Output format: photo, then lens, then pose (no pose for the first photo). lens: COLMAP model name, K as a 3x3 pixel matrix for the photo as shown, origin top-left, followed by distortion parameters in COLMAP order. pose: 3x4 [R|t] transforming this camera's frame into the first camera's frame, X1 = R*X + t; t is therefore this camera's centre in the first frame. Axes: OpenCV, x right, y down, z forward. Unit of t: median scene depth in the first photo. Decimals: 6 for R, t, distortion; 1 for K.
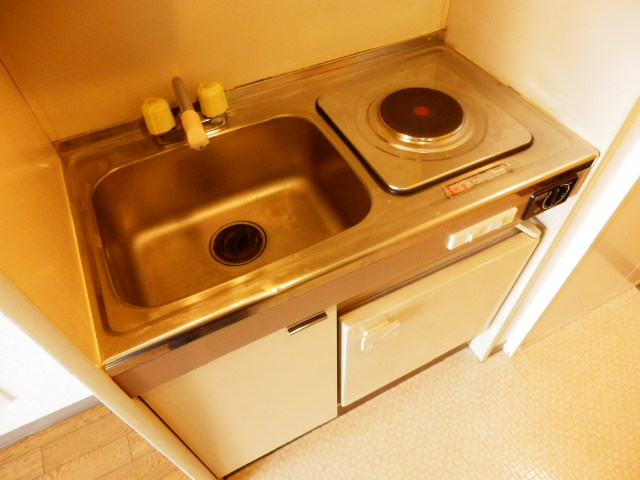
lens RADIAL K [[448.3, 0, 325.0], [0, 448.3, 245.9], [0, 0, 1]] dist [-0.006130, 0.017784]
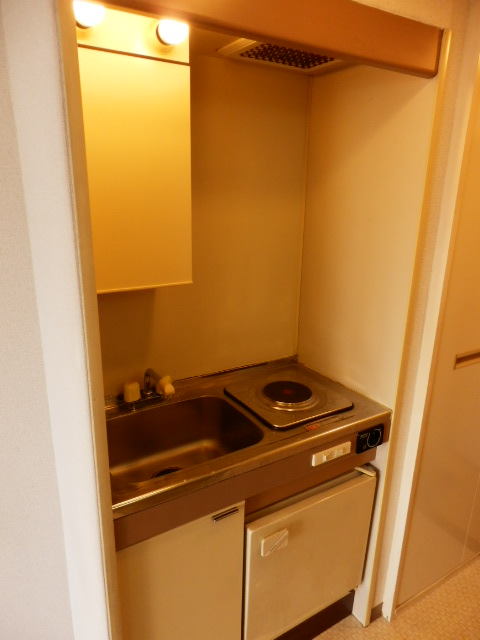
lens RADIAL K [[448.3, 0, 237.7], [0, 448.3, 325.4], [0, 0, 1]] dist [-0.006130, 0.017784]
pose [[0.995687, 0.015326, 0.091504, -0.114481], [0.038494, 0.829123, -0.557739, 0.374424], [-0.084415, 0.558856, 0.824957, -0.455247]]
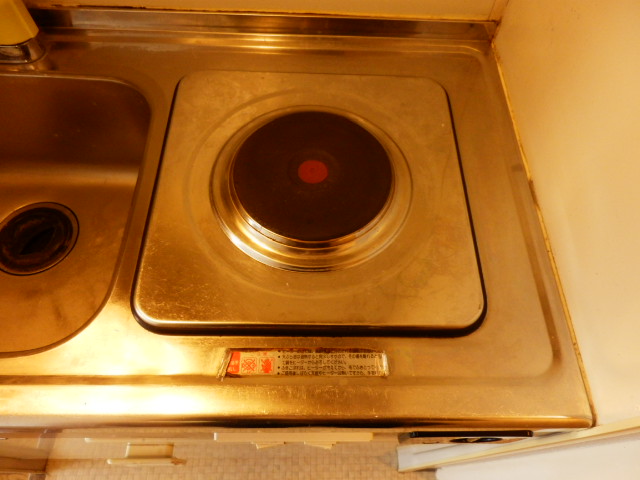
lens RADIAL K [[448.3, 0, 323.2], [0, 448.3, 243.8], [0, 0, 1]] dist [-0.006130, 0.017784]
pose [[0.891890, 0.418878, -0.170507, 0.302885], [-0.383352, 0.900251, 0.206369, -0.292956], [0.239942, -0.118695, 0.963504, 0.428574]]
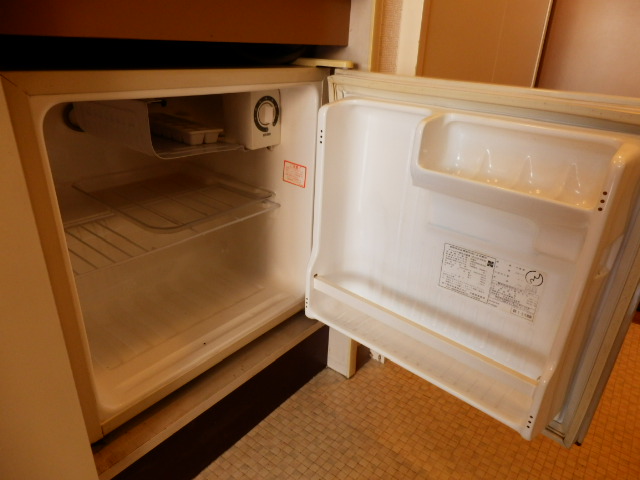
lens RADIAL K [[448.3, 0, 319.5], [0, 448.3, 238.9], [0, 0, 1]] dist [-0.006130, 0.017784]
pose [[0.906771, -0.132126, 0.400386, 0.098703], [0.300803, 0.868150, -0.394756, 0.497945], [-0.295438, 0.478391, 0.826957, 0.536611]]
